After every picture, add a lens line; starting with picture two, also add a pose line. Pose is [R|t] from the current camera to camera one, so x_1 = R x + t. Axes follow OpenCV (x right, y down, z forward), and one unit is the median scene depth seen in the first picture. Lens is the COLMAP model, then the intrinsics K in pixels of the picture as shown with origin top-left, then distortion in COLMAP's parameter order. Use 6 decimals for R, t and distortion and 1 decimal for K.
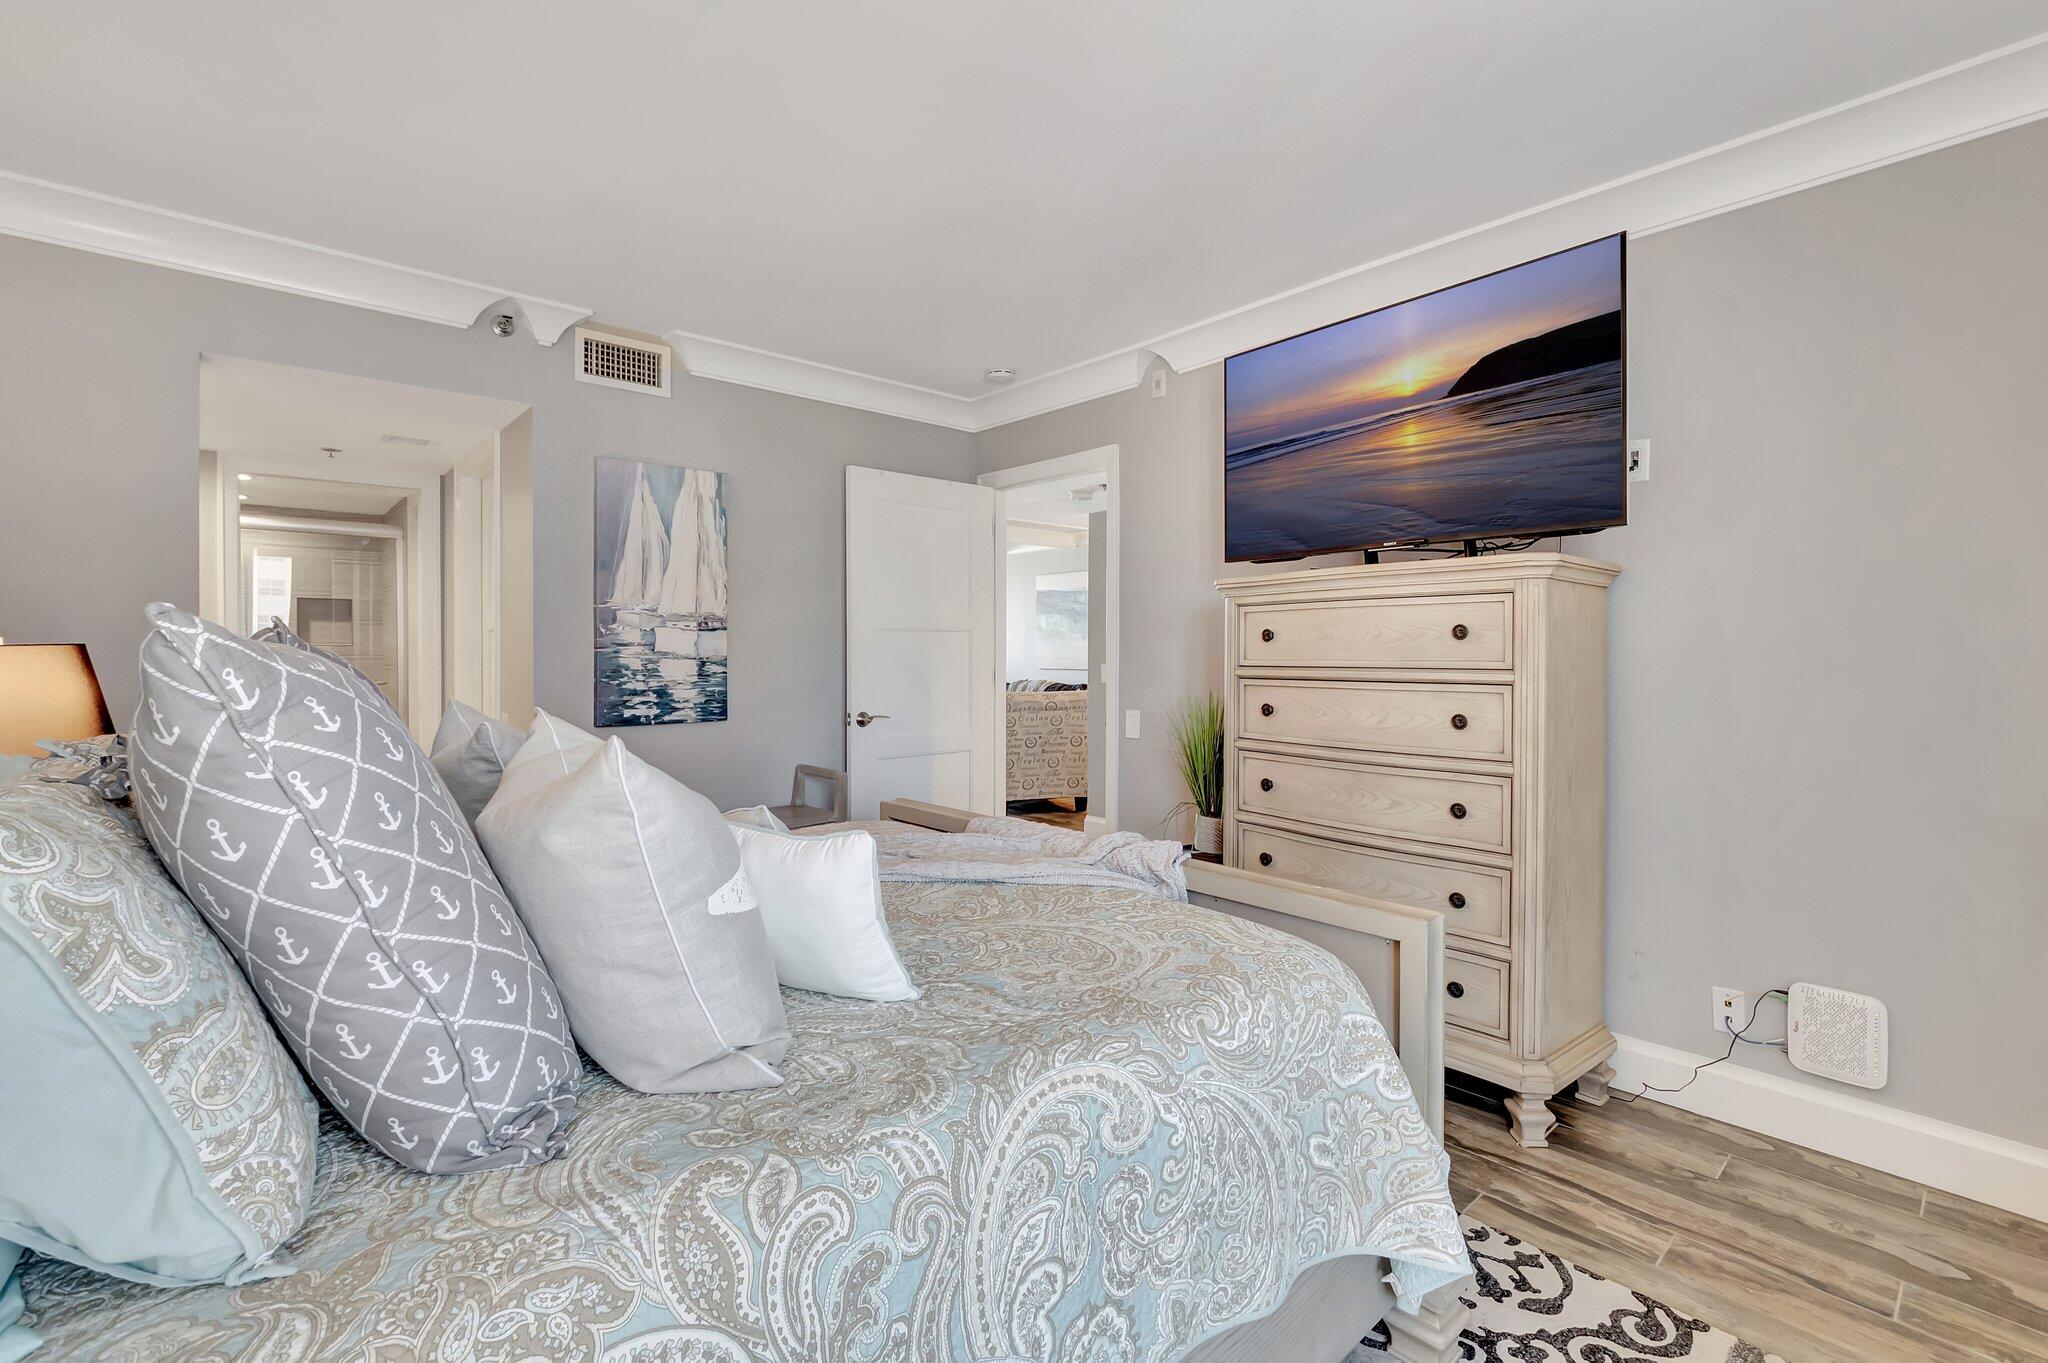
lens RADIAL K [[905.1, 0, 1027.4], [0, 905.1, 668.5], [0, 0, 1]] dist [0.003440, -0.001227]
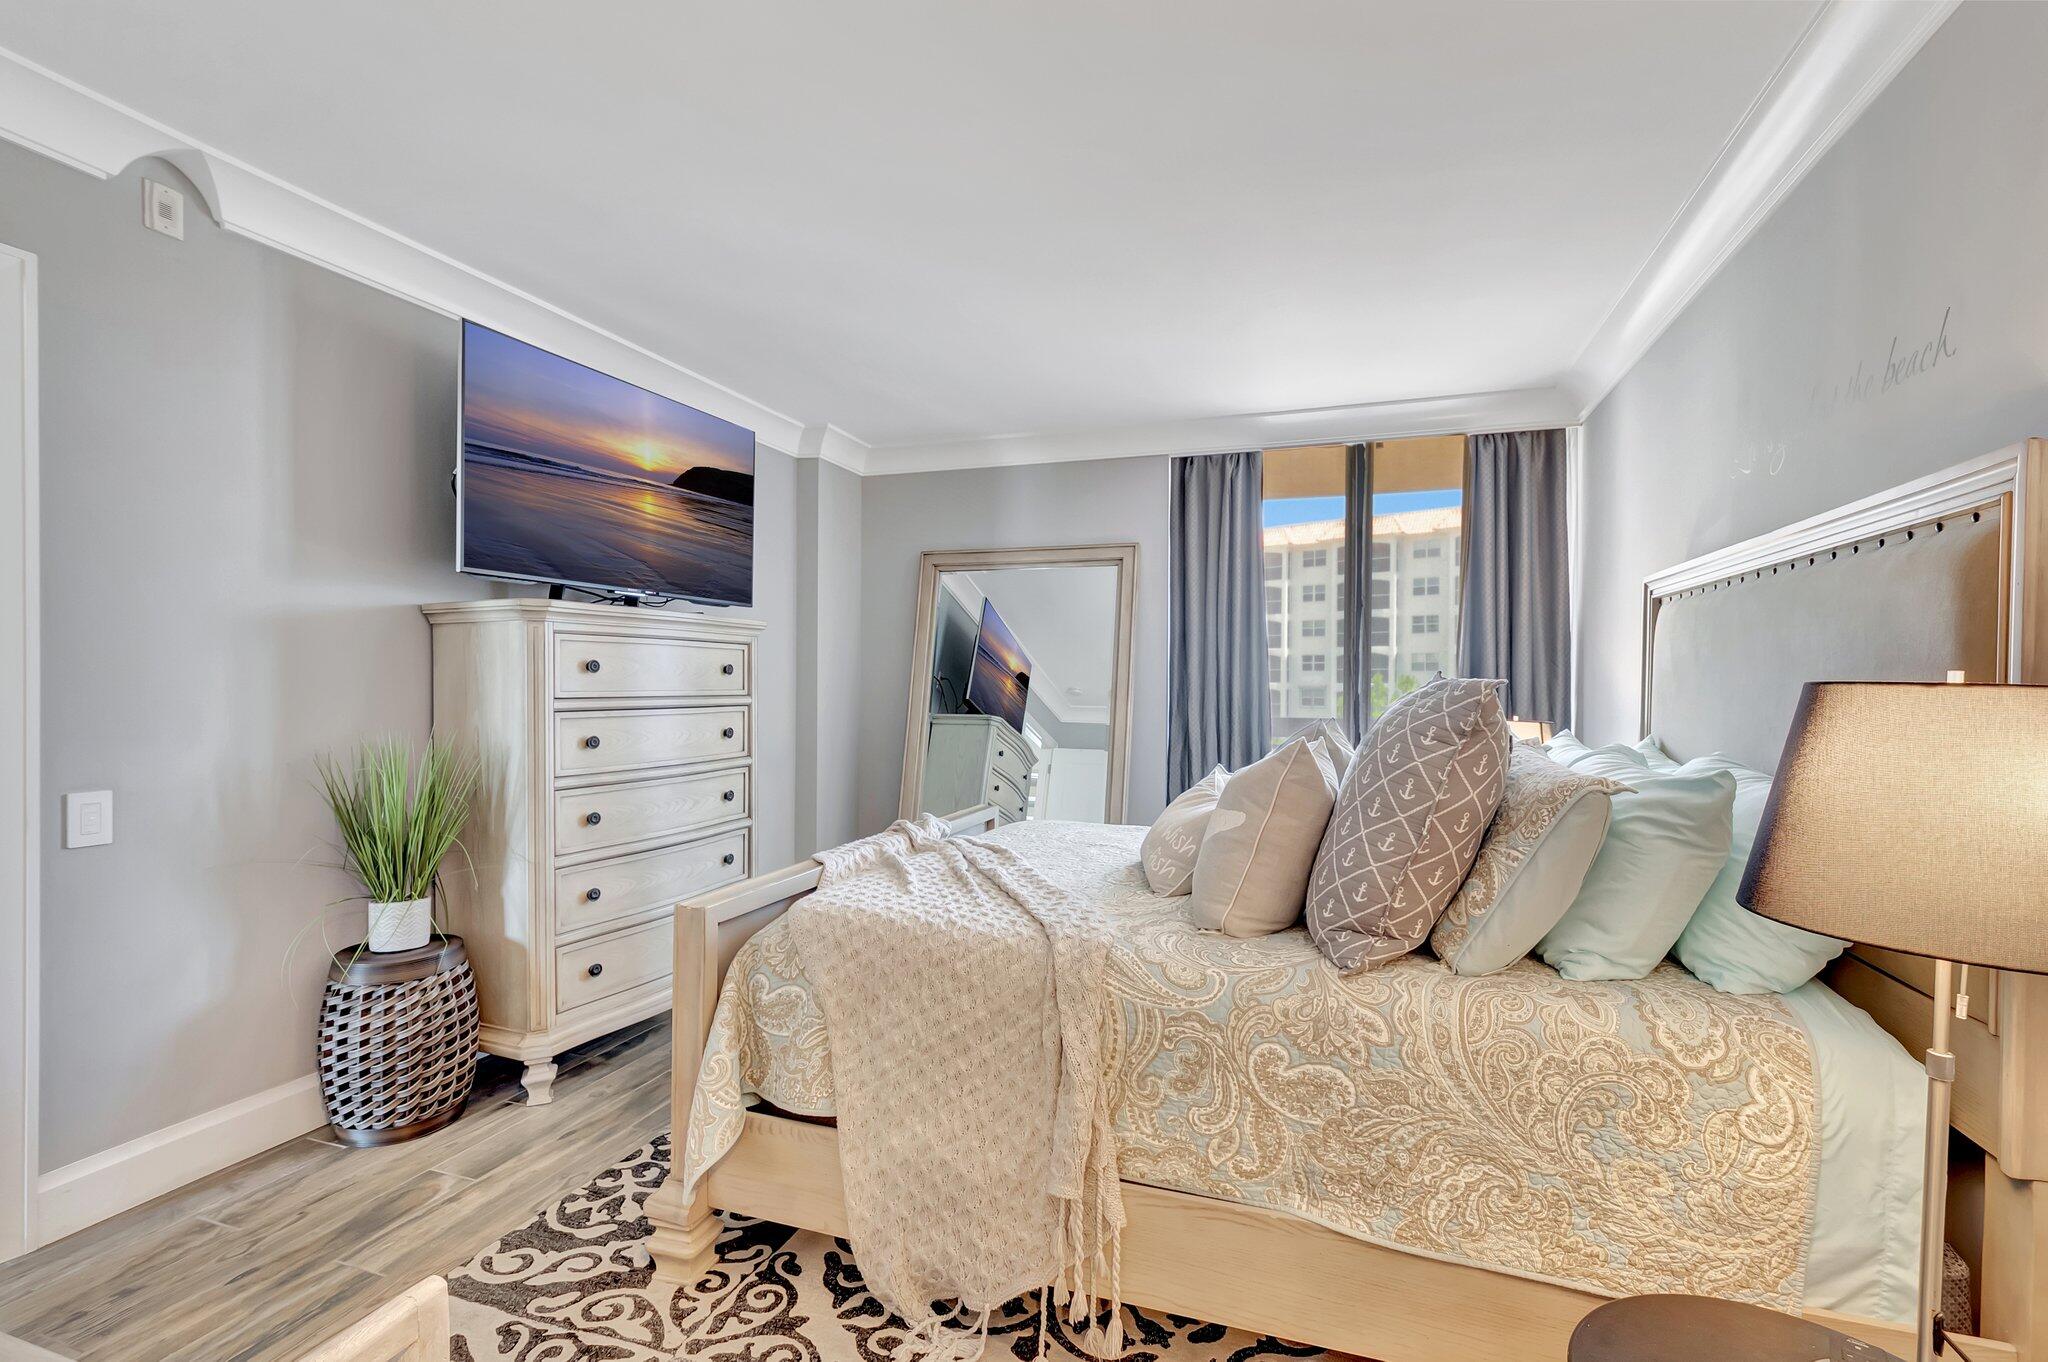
lens RADIAL K [[905.1, 0, 1039.1], [0, 905.1, 693.5], [0, 0, 1]] dist [0.003440, -0.001227]
pose [[-0.492718, -0.021047, 0.869934, -0.887816], [0.002235, 0.999674, 0.025451, -0.033833], [-0.870186, 0.014485, -0.492511, 1.138760]]
